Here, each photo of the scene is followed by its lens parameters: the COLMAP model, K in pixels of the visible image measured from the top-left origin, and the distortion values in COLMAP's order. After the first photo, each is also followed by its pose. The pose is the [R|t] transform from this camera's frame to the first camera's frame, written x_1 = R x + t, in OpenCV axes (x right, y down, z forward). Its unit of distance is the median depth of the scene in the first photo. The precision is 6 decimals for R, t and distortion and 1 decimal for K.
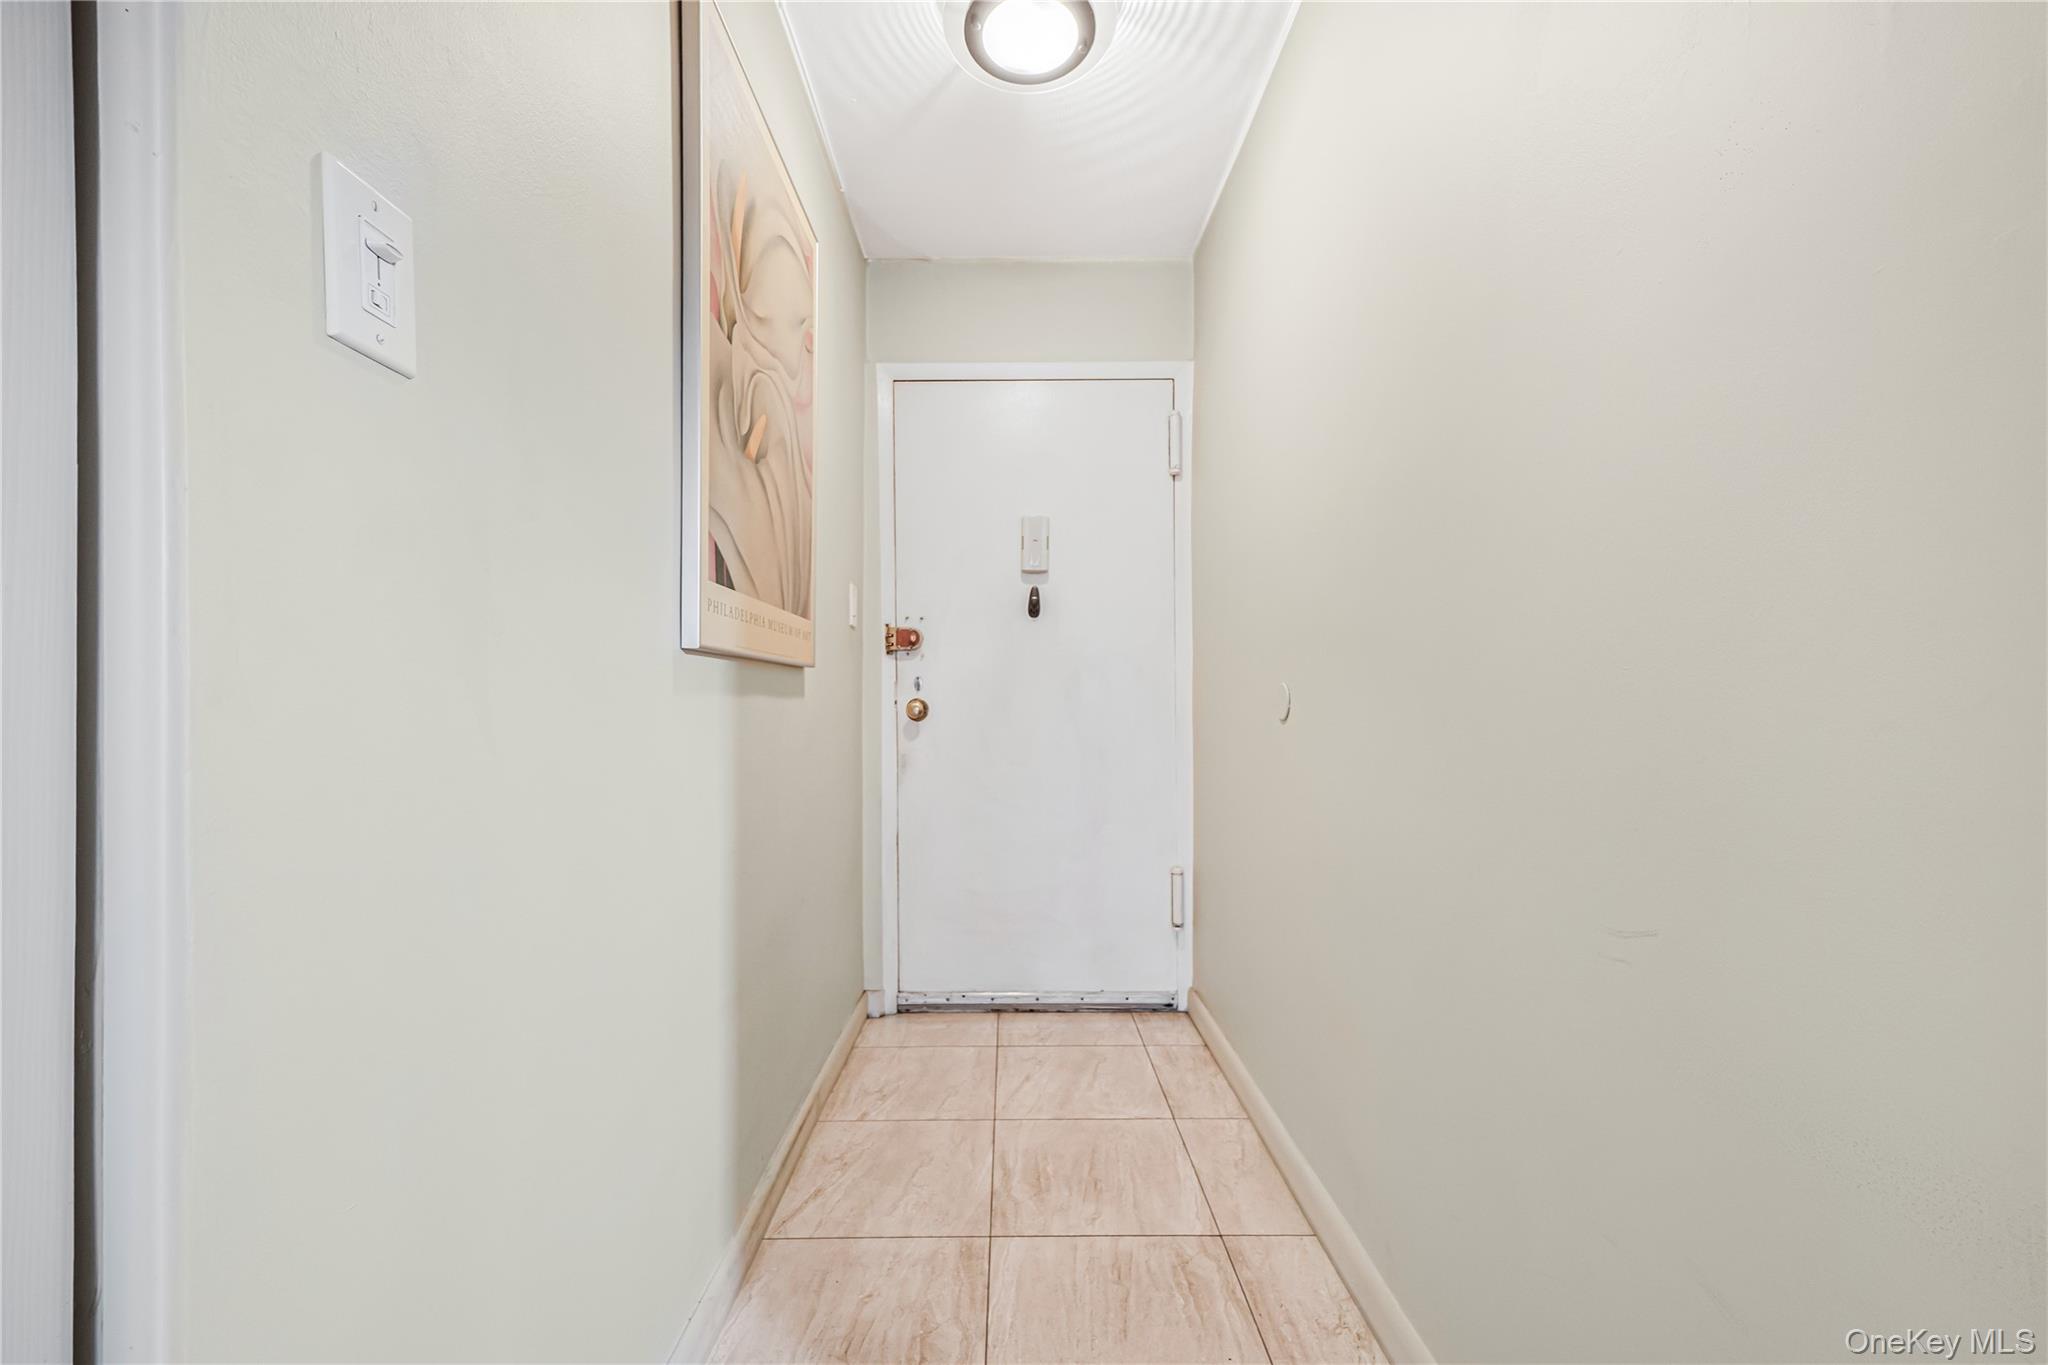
lens RADIAL K [[798.2, 0, 1029.4], [0, 798.2, 694.1], [0, 0, 1]] dist [0.000300, 0.000204]
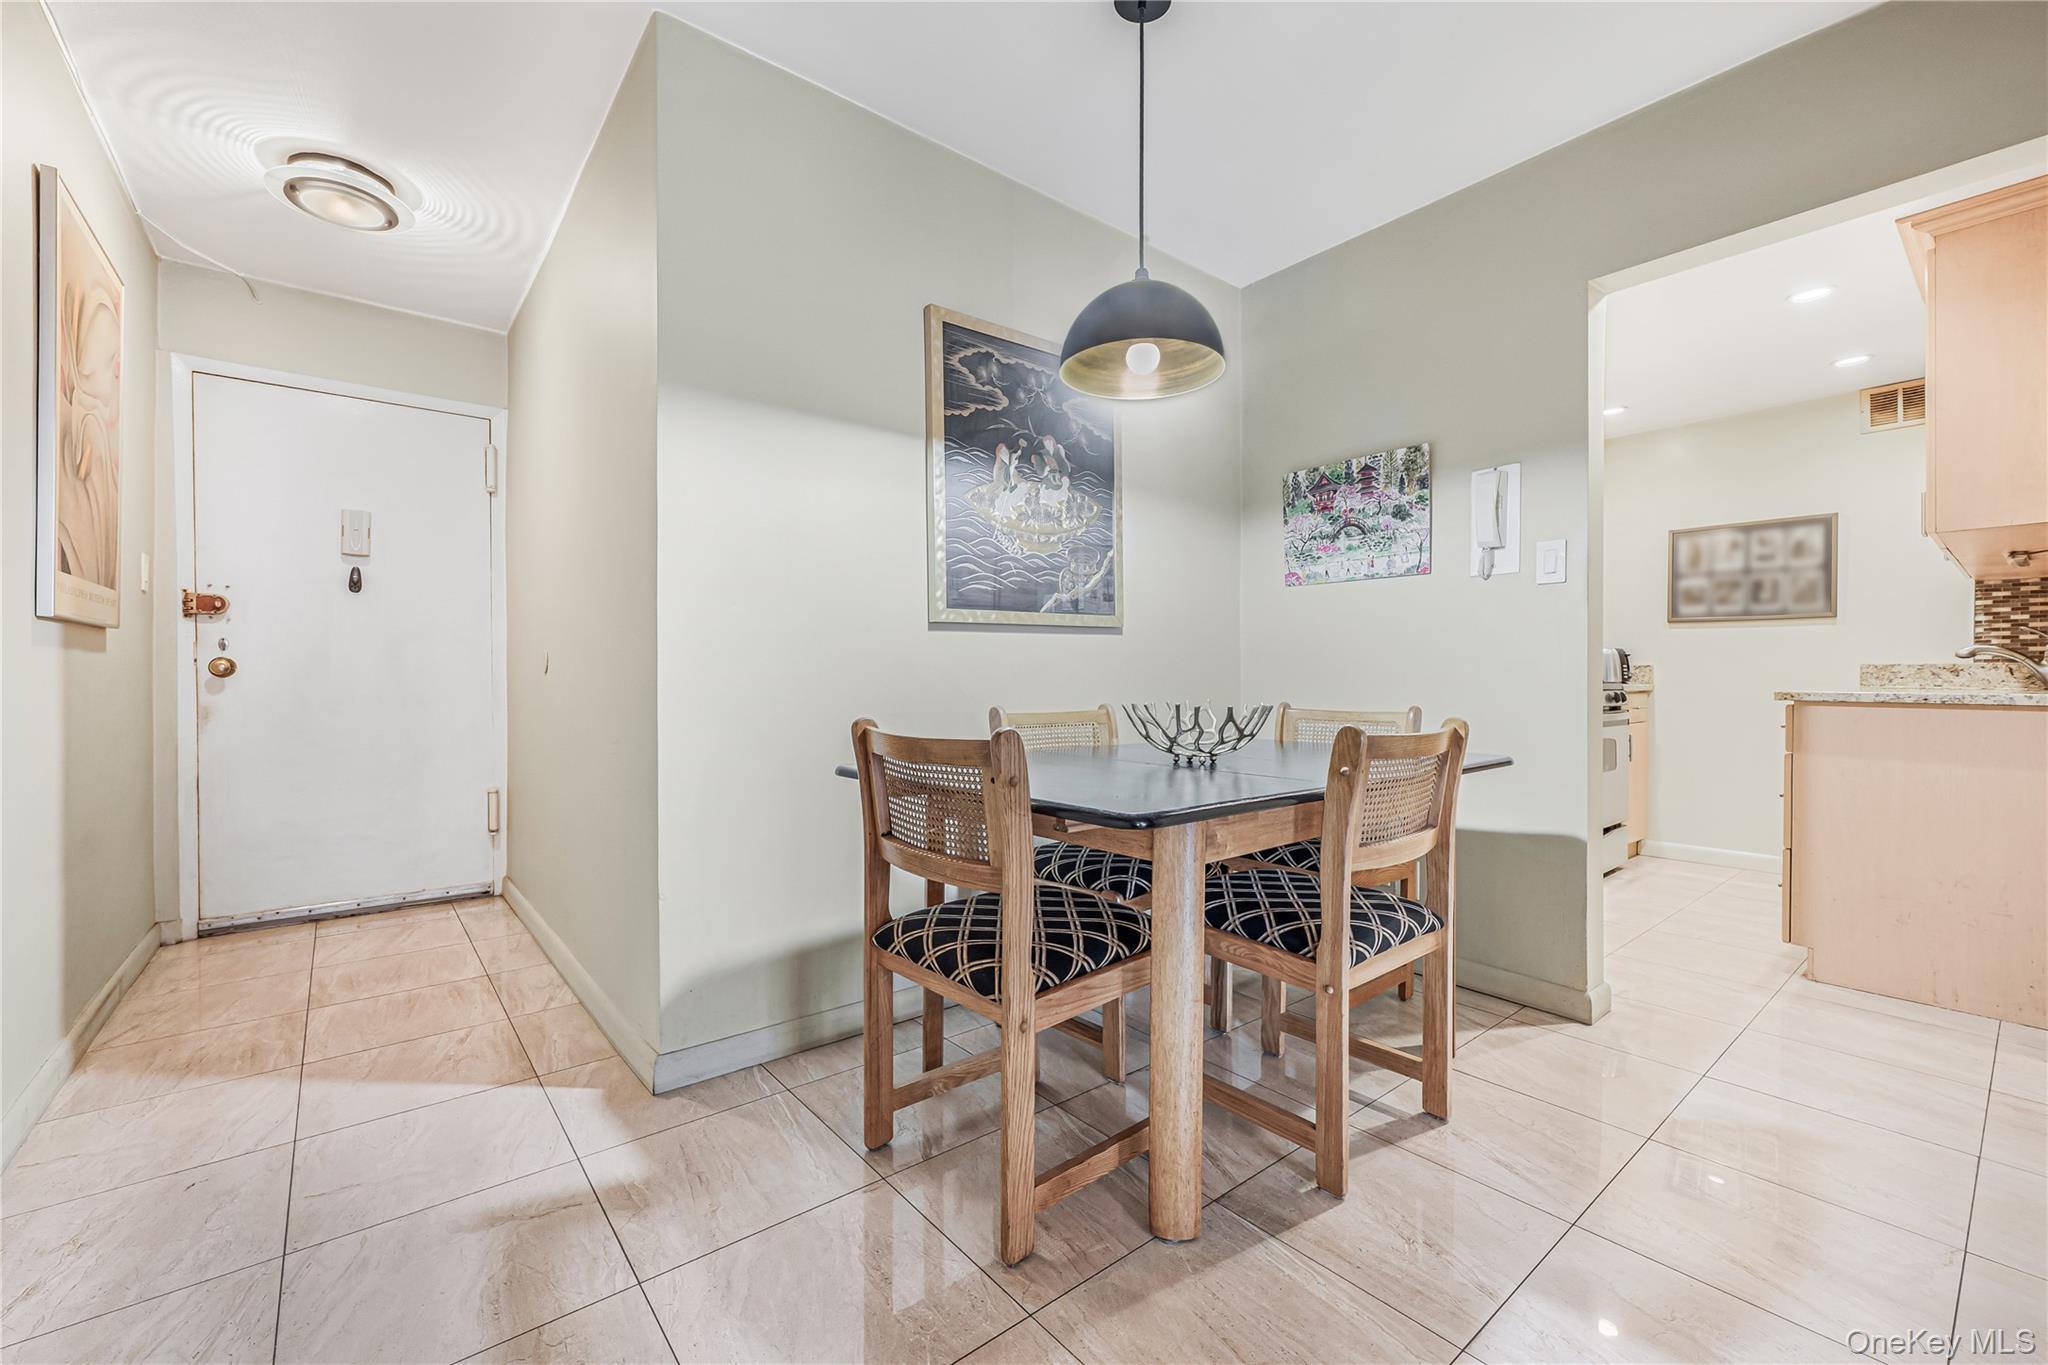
lens RADIAL K [[827.4, 0, 1026.6], [0, 827.4, 679.8], [0, 0, 1]] dist [-0.001006, -0.000405]
pose [[0.785593, 0.000936, 0.618743, 0.031343], [-0.011280, 0.999854, 0.012809, 0.010022], [-0.618641, -0.017043, 0.785489, -0.644353]]
